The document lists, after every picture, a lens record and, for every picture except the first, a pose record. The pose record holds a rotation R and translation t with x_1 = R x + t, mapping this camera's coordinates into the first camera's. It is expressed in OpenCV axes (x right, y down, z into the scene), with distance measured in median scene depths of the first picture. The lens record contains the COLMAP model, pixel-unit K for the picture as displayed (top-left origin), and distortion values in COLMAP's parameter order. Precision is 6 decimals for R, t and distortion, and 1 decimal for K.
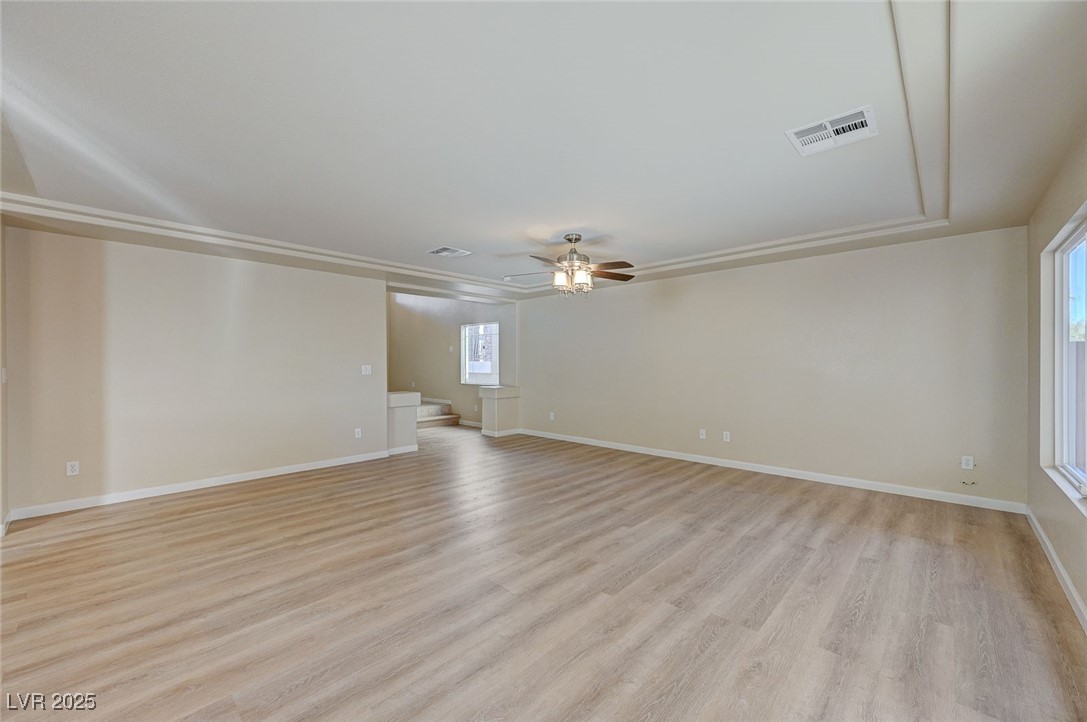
lens RADIAL K [[427.5, 0, 543.7], [0, 427.5, 365.8], [0, 0, 1]] dist [-0.001685, -0.000047]
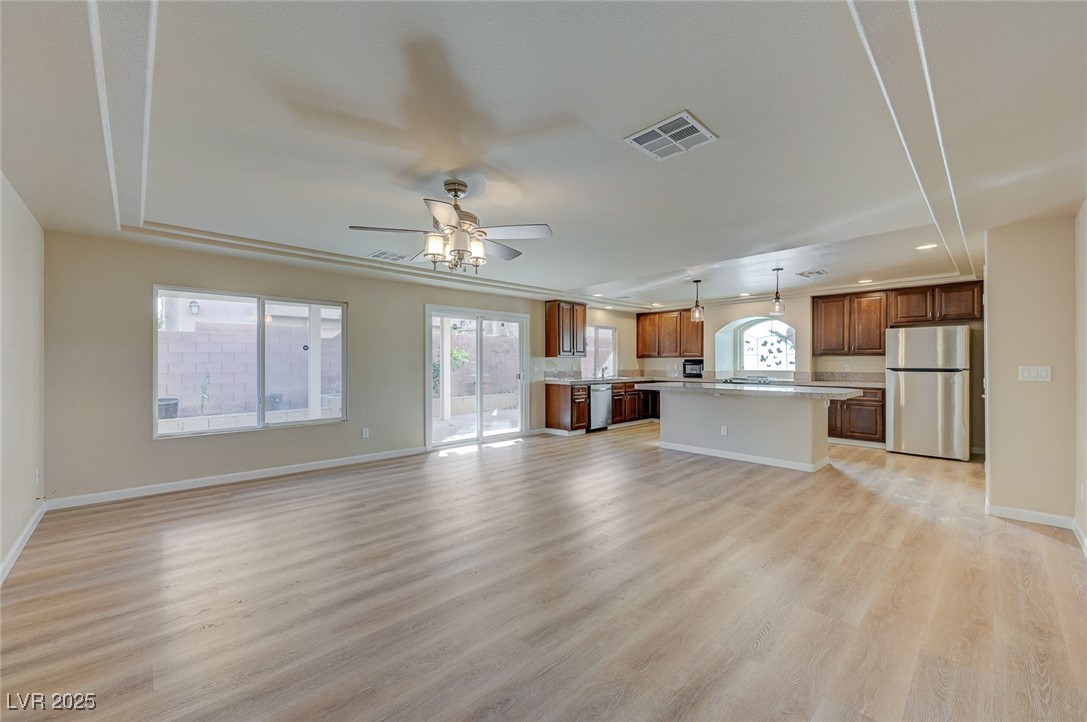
lens RADIAL K [[428.9, 0, 546.0], [0, 428.9, 361.7], [0, 0, 1]] dist [-0.000299, 0.000342]
pose [[-0.998970, 0.003736, 0.045229, -0.130223], [0.003954, 0.999981, 0.004735, -0.014806], [-0.045210, 0.004909, -0.998965, 1.939809]]
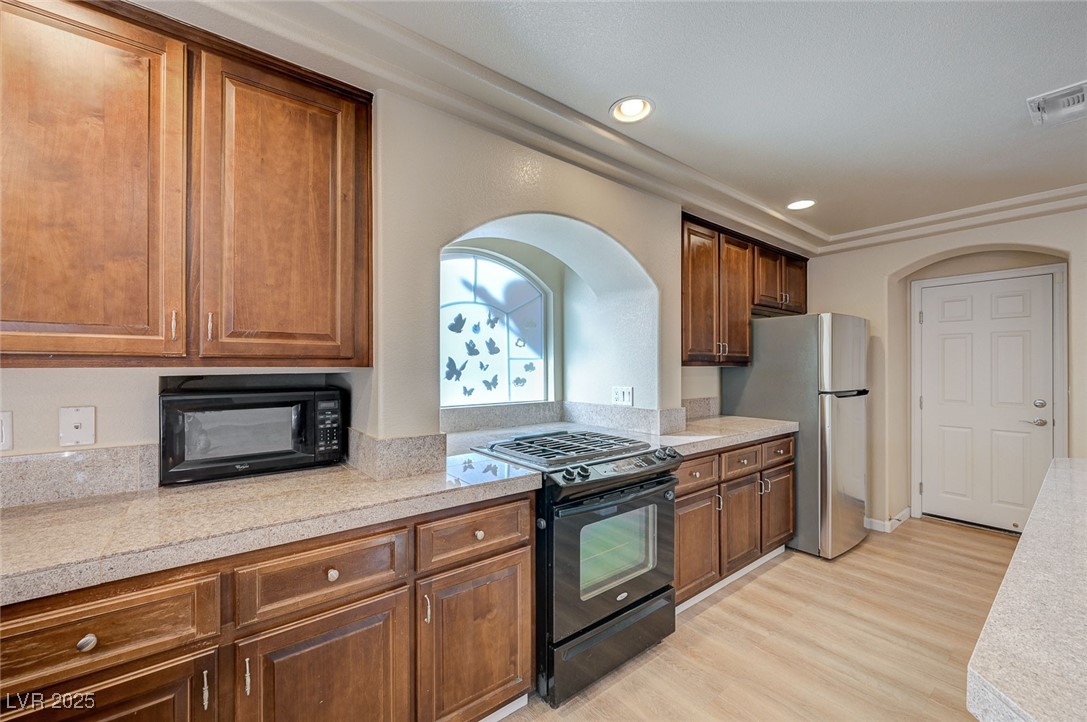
lens RADIAL K [[431.1, 0, 546.5], [0, 431.1, 364.9], [0, 0, 1]] dist [0.000256, 0.000099]
pose [[-0.138684, 0.000208, -0.990337, -0.485982], [-0.006730, 0.999977, 0.001153, -0.026808], [0.990314, 0.006825, -0.138680, -0.250886]]
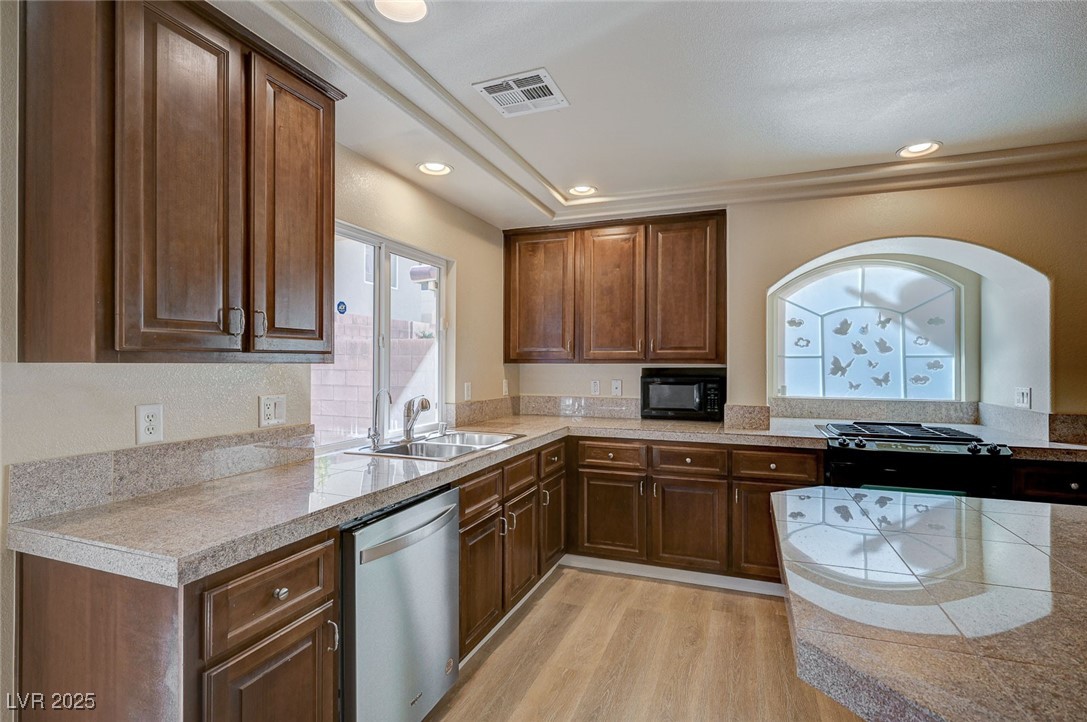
lens RADIAL K [[525.0, 0, 547.4], [0, 525.0, 361.9], [0, 0, 1]] dist [-0.001882, -0.000219]
pose [[-0.921696, -0.000673, -0.387914, -0.232365], [-0.002725, 0.999985, 0.004739, -0.030481], [0.387905, 0.005425, -0.921684, 0.265490]]
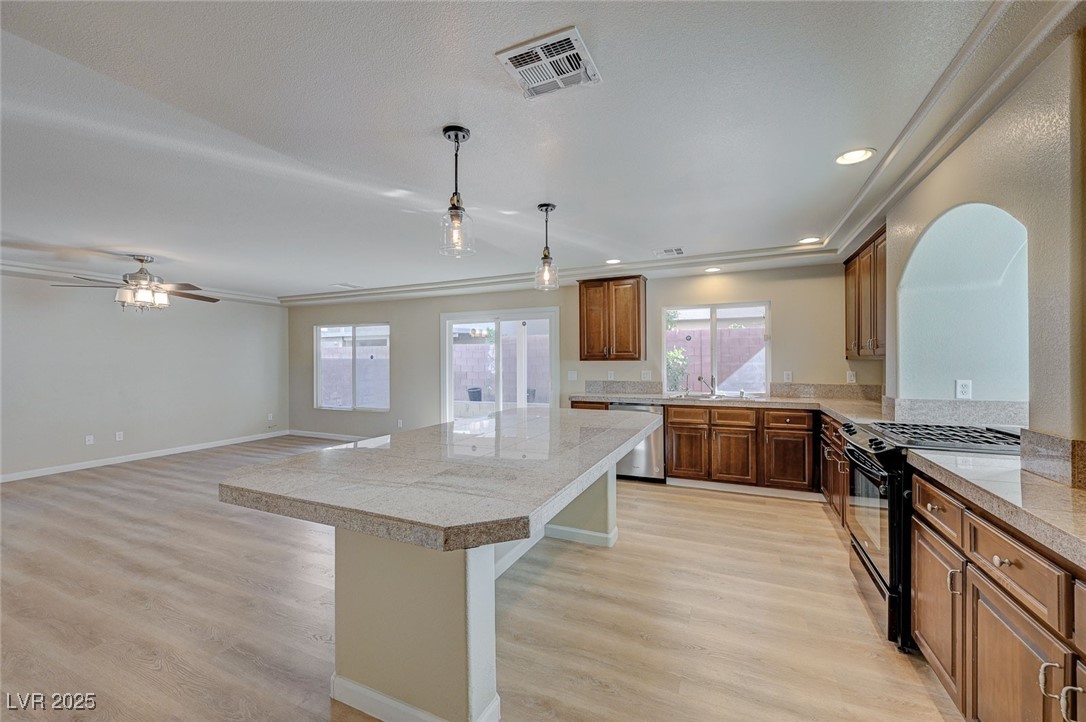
lens RADIAL K [[428.5, 0, 545.5], [0, 428.5, 361.7], [0, 0, 1]] dist [-0.000299, 0.000342]
pose [[-0.331686, 0.003908, 0.943382, -1.475407], [0.012485, 0.999922, 0.000248, -0.026212], [-0.943307, 0.011860, -0.331709, 0.443267]]
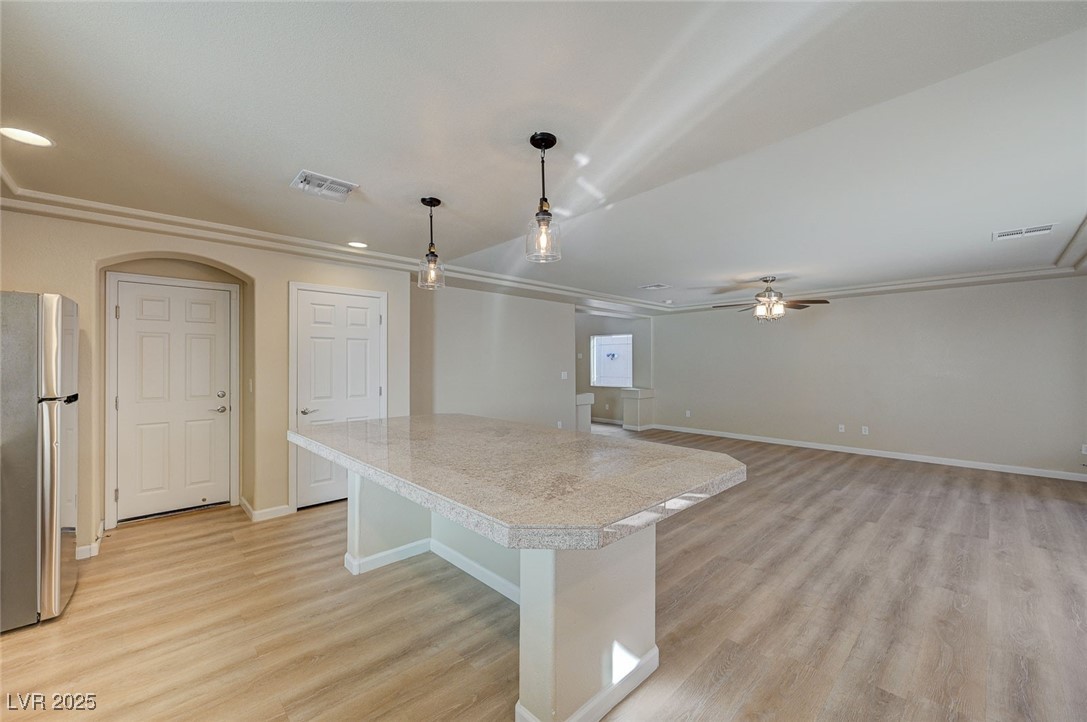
lens RADIAL K [[427.7, 0, 543.5], [0, 427.7, 361.0], [0, 0, 1]] dist [0.000119, 0.000306]
pose [[0.998672, 0.001764, -0.051492, -0.639844], [-0.002460, 0.999906, -0.013462, -0.025008], [0.051464, 0.013571, 0.998583, -0.424636]]
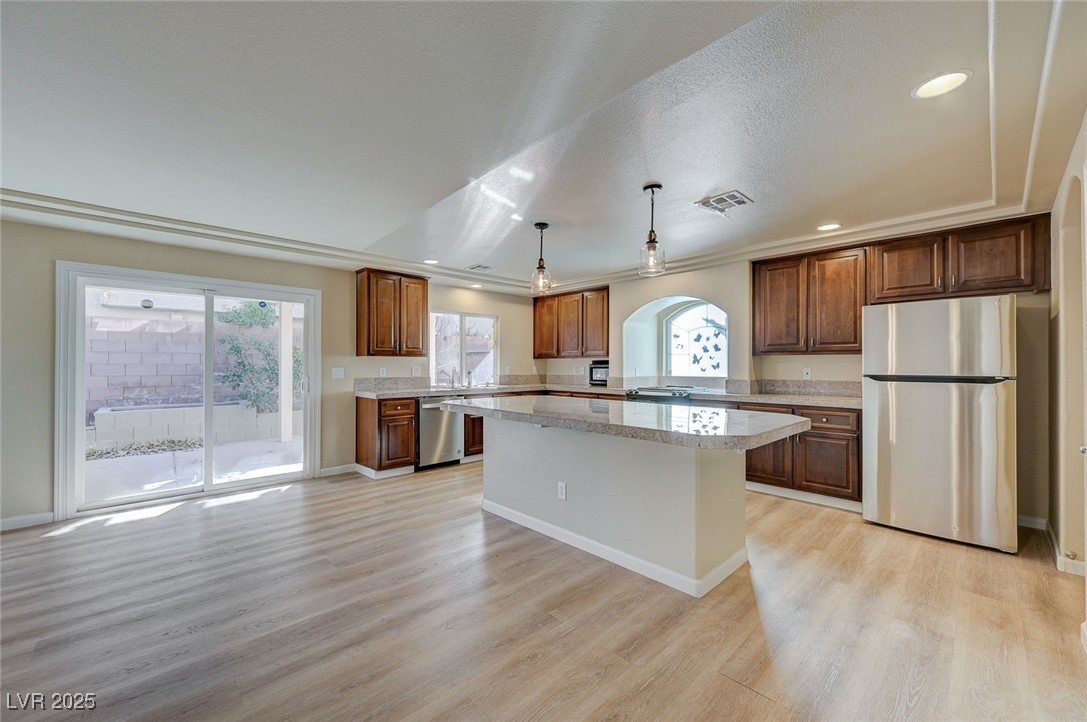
lens RADIAL K [[428.9, 0, 546.0], [0, 428.9, 361.7], [0, 0, 1]] dist [-0.000299, 0.000342]
pose [[-0.999100, 0.002173, 0.042371, -0.724992], [0.002126, 0.999997, -0.001157, -0.006470], [-0.042374, -0.001066, -0.999101, 1.181340]]
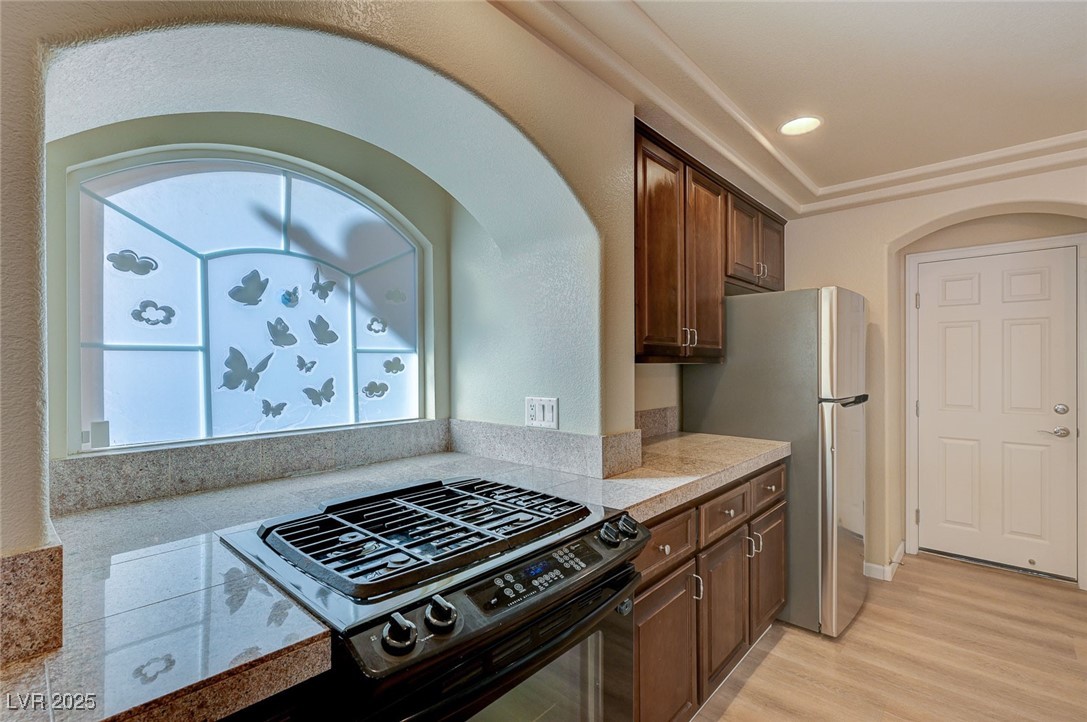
lens RADIAL K [[492.1, 0, 545.1], [0, 492.1, 364.2], [0, 0, 1]] dist [0.000525, 0.000075]
pose [[0.025443, 0.005443, -0.999661, -0.735816], [-0.004681, 0.999975, 0.005325, -0.026537], [0.999665, 0.004543, 0.025467, -0.232892]]
